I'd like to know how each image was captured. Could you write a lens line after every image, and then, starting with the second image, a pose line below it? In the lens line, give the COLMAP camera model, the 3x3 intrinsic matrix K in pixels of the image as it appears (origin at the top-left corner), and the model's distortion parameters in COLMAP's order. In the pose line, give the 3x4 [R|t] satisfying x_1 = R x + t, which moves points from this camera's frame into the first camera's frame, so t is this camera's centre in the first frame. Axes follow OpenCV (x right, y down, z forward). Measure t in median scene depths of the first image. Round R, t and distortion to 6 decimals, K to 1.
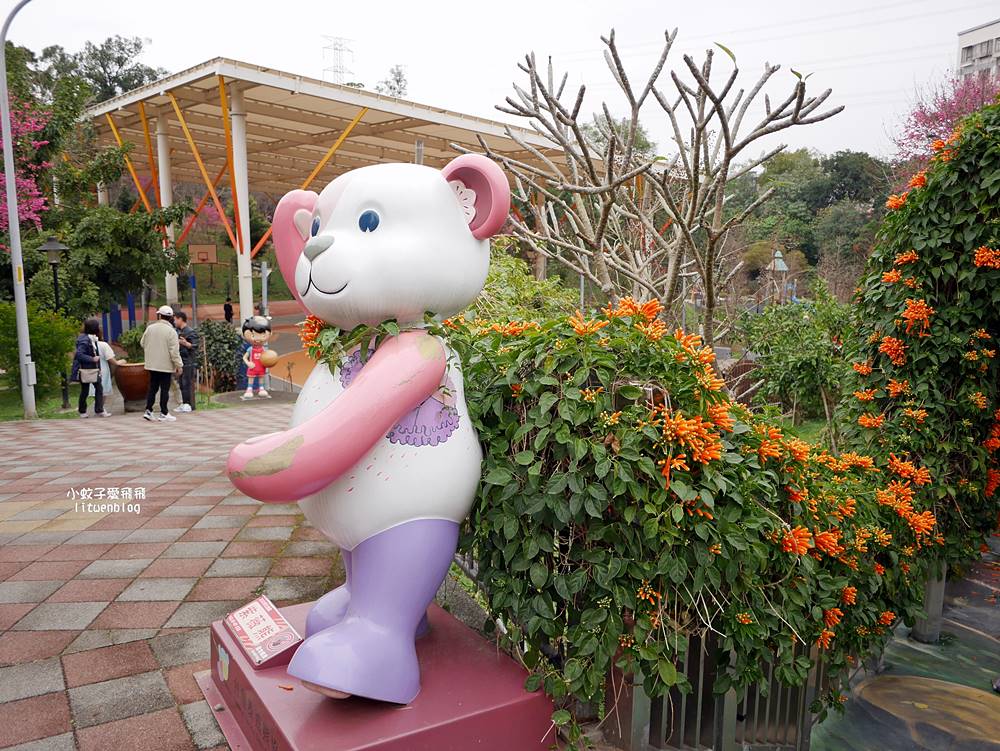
lens RADIAL K [[872.3, 0, 502.0], [0, 872.3, 404.2], [0, 0, 1]] dist [-0.043892, 0.023549]
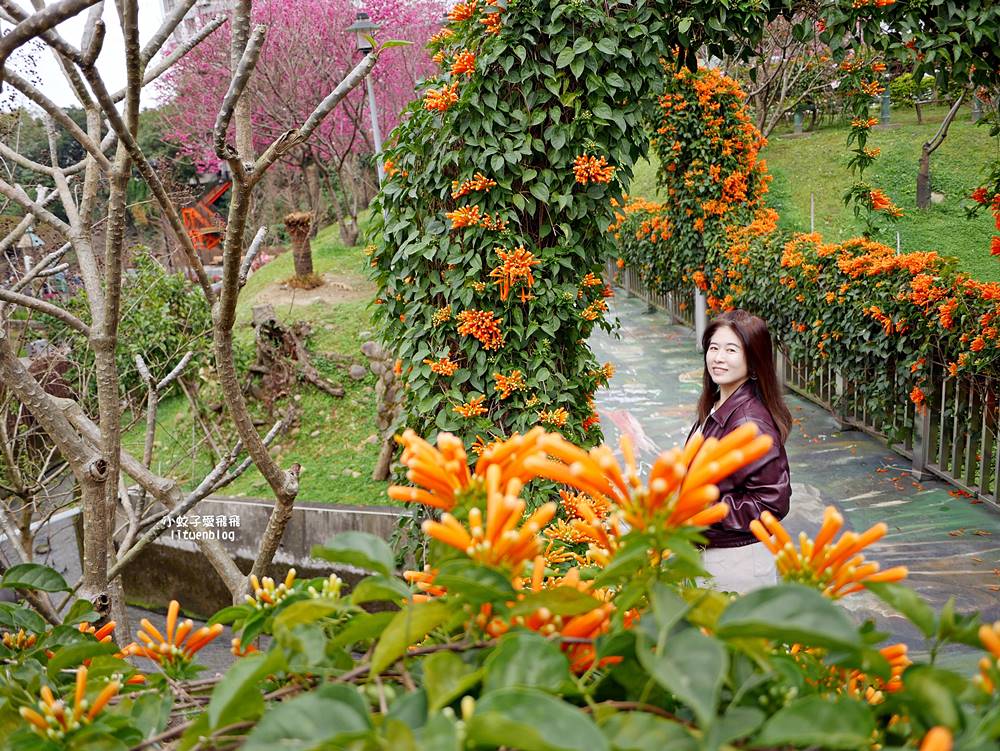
lens RADIAL K [[872.3, 0, 502.0], [0, 872.3, 404.2], [0, 0, 1]] dist [-0.043892, 0.023549]
pose [[0.677460, -0.275362, 0.682073, -0.007112], [0.245362, 0.958772, 0.143367, -0.104245], [-0.693430, 0.070229, 0.717093, 0.549753]]
